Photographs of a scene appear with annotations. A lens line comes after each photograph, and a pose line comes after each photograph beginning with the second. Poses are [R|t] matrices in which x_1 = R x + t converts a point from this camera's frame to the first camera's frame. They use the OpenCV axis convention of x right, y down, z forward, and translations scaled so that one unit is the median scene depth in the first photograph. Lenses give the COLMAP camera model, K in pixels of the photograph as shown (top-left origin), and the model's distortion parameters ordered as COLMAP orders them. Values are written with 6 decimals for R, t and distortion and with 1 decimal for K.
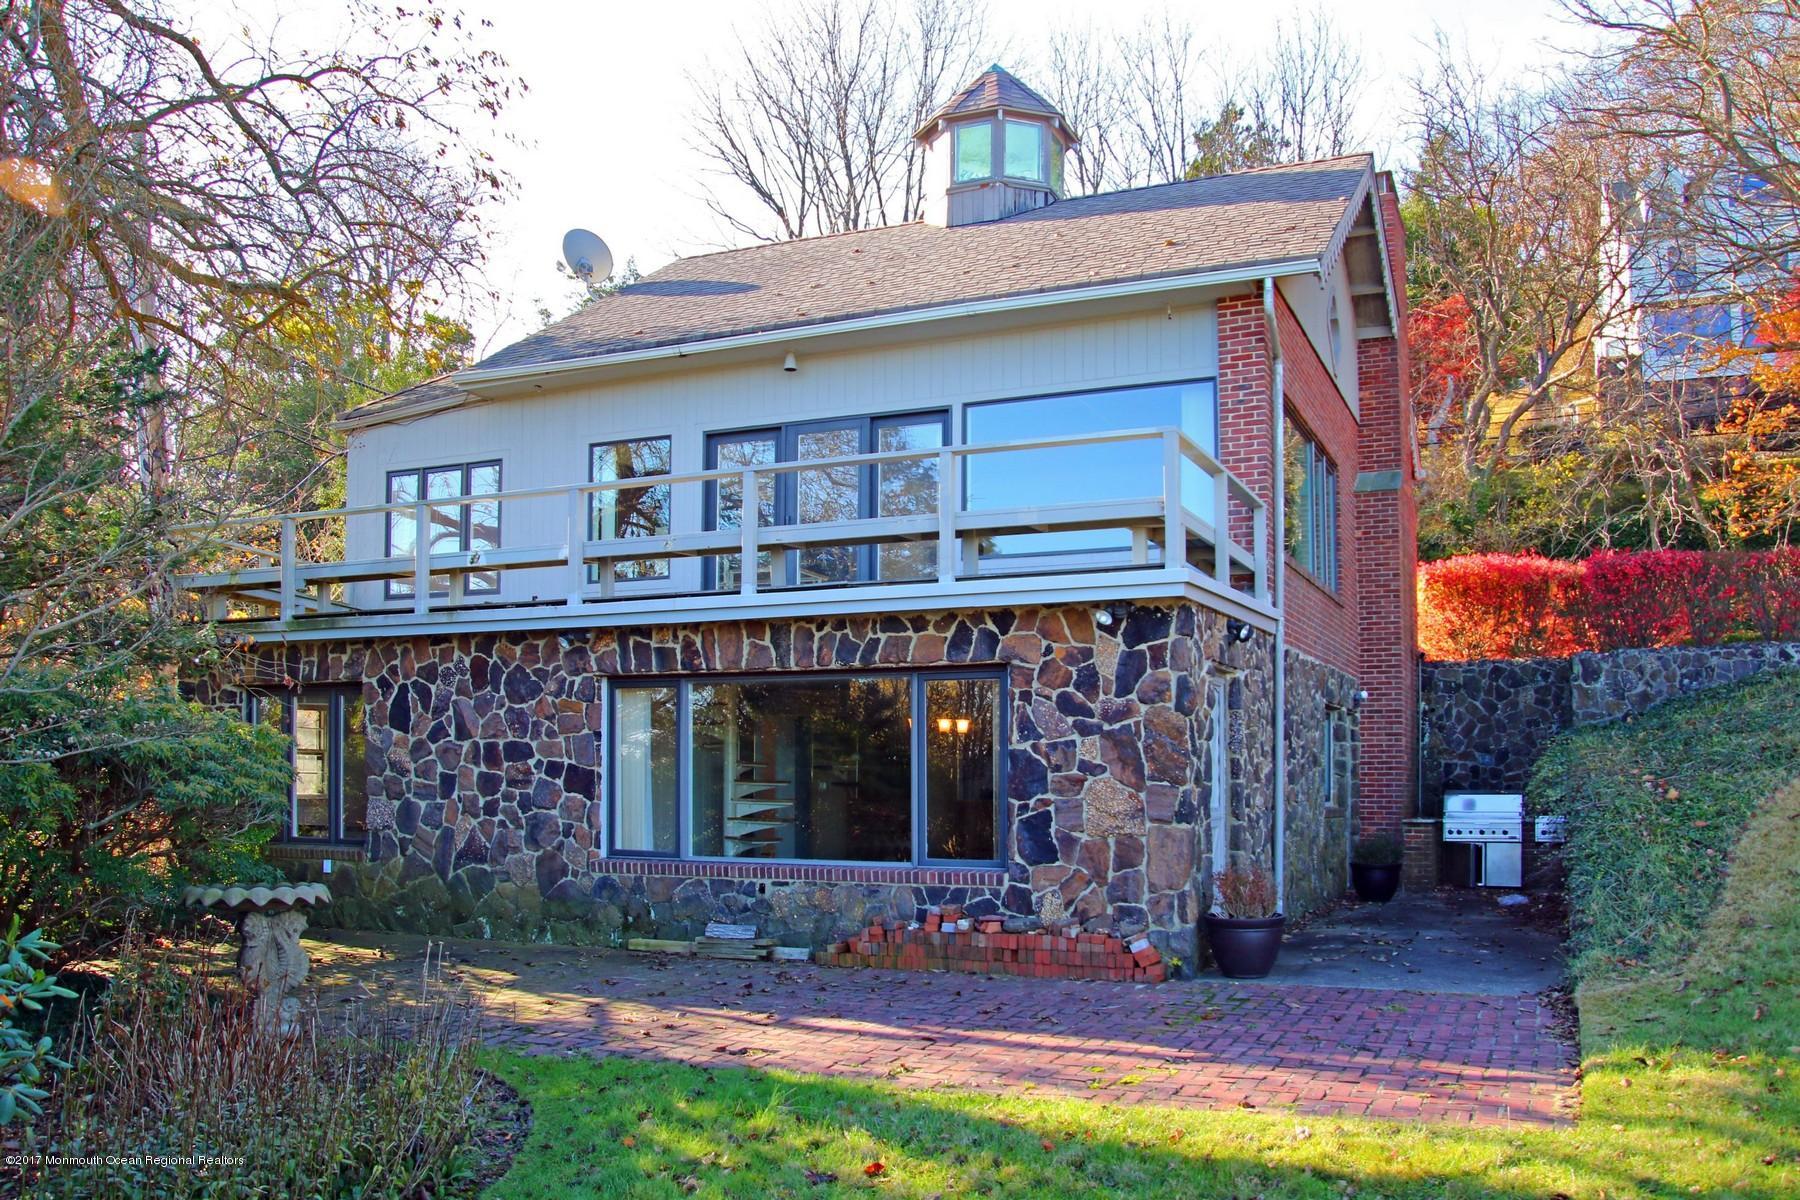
lens RADIAL K [[1421.4, 0, 931.1], [0, 1421.4, 695.3], [0, 0, 1]] dist [-0.093732, 0.002980]
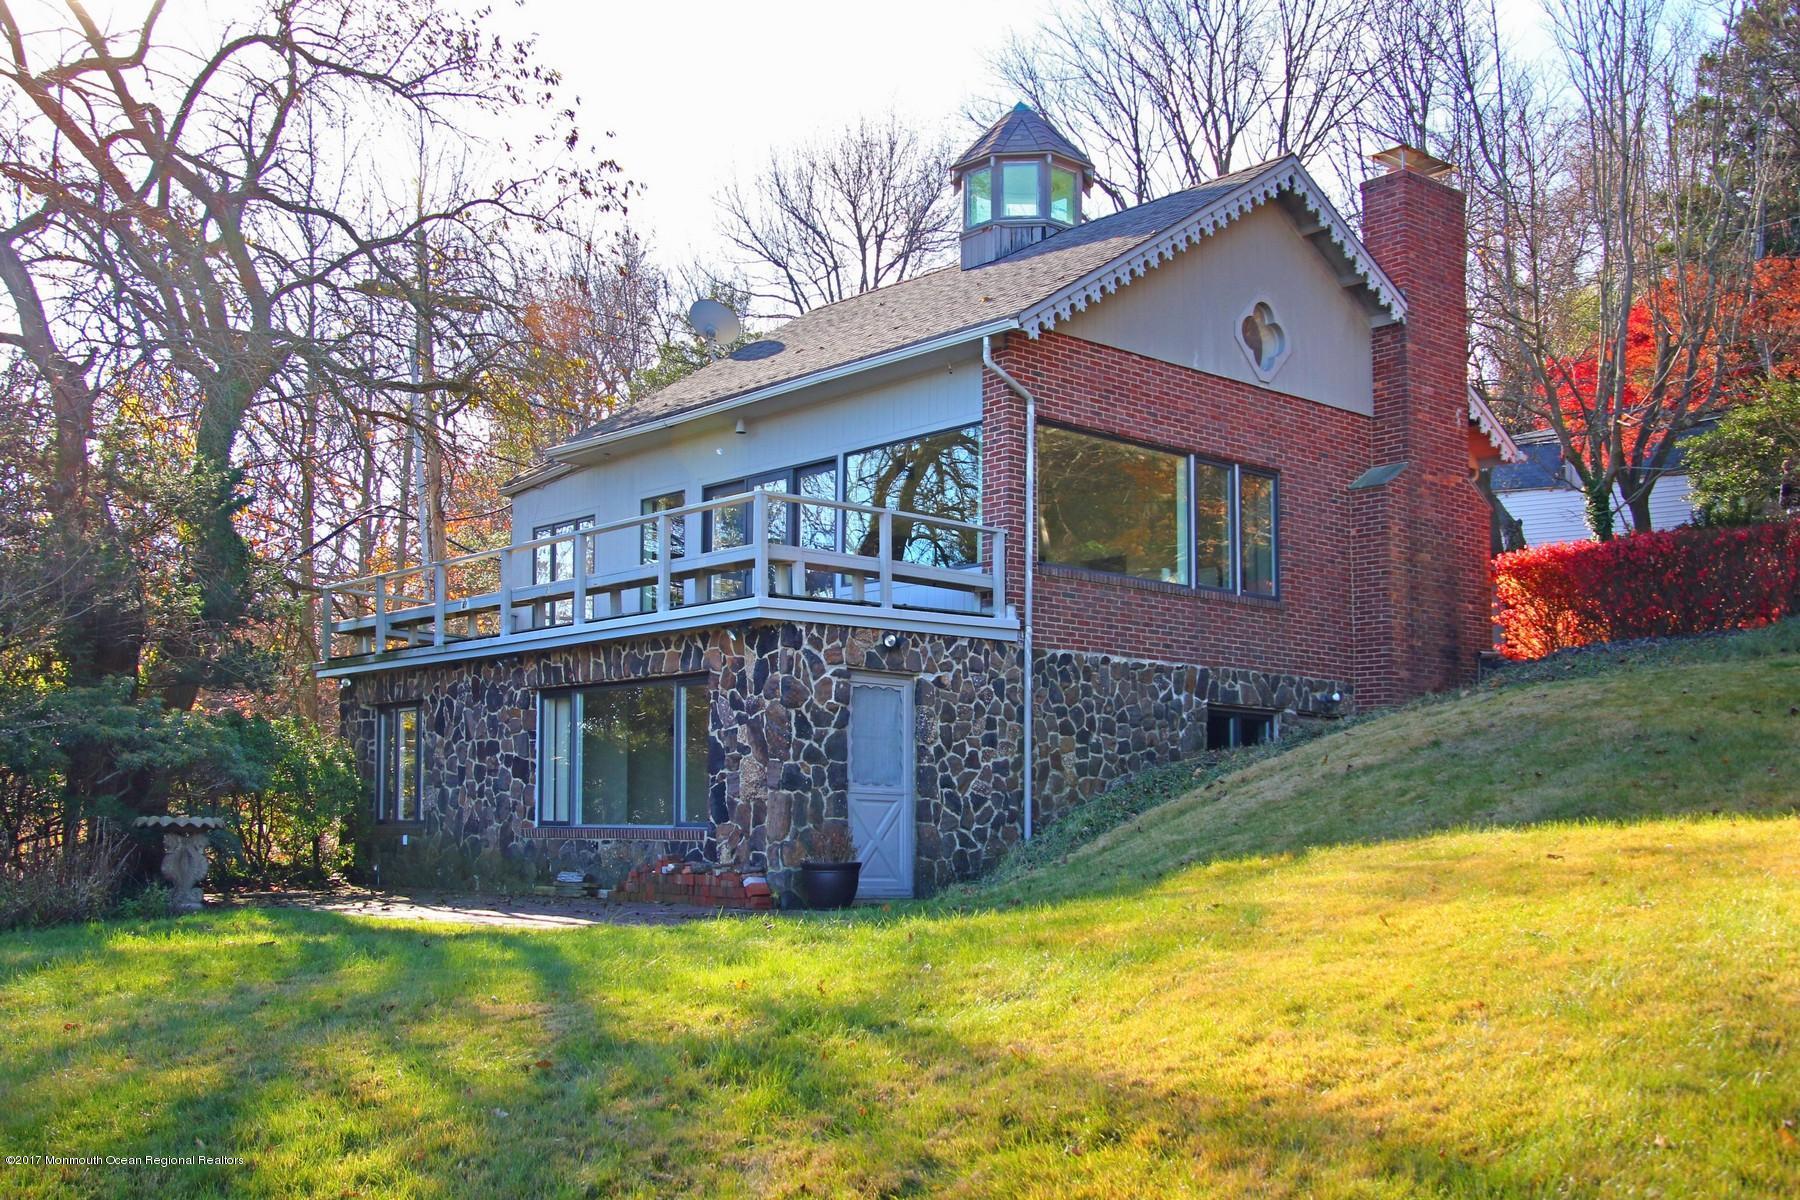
lens RADIAL K [[1838.7, 0, 885.8], [0, 1838.7, 655.9], [0, 0, 1]] dist [0.002625, 0.016070]
pose [[0.894660, -0.029743, -0.445757, 0.784176], [0.010247, 0.998885, -0.046083, 0.035484], [0.446630, 0.036661, 0.893967, -0.372338]]
